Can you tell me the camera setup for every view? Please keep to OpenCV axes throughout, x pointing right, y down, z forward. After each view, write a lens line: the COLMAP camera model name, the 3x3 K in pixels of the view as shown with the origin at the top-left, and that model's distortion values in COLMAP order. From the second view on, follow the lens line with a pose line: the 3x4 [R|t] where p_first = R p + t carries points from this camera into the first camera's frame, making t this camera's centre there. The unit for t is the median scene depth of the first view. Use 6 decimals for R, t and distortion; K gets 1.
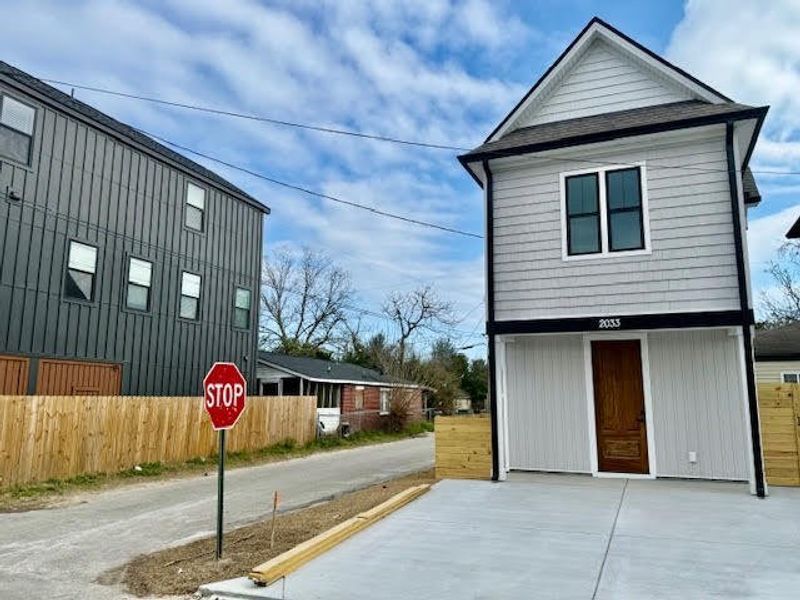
lens RADIAL K [[589.5, 0, 415.6], [0, 589.5, 299.8], [0, 0, 1]] dist [0.191023, -0.361096]
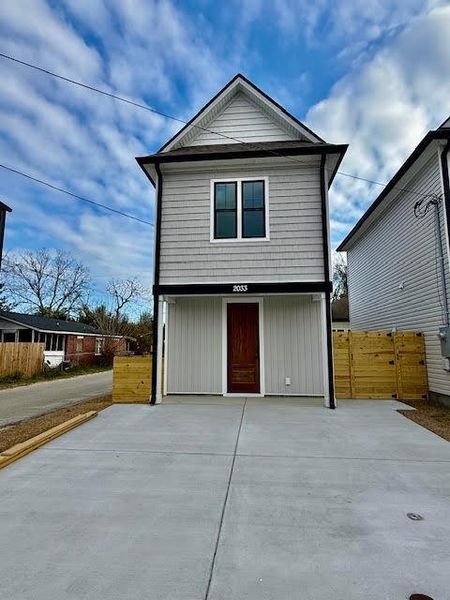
lens RADIAL K [[320.1, 0, 225.0], [0, 320.1, 300.0], [0, 0, 1]] dist [0.002957, 0.000180]
pose [[0.962220, 0.038396, 0.269552, 0.081664], [-0.044780, 0.998842, 0.017571, 0.049133], [-0.268565, -0.028978, 0.962826, 0.264316]]
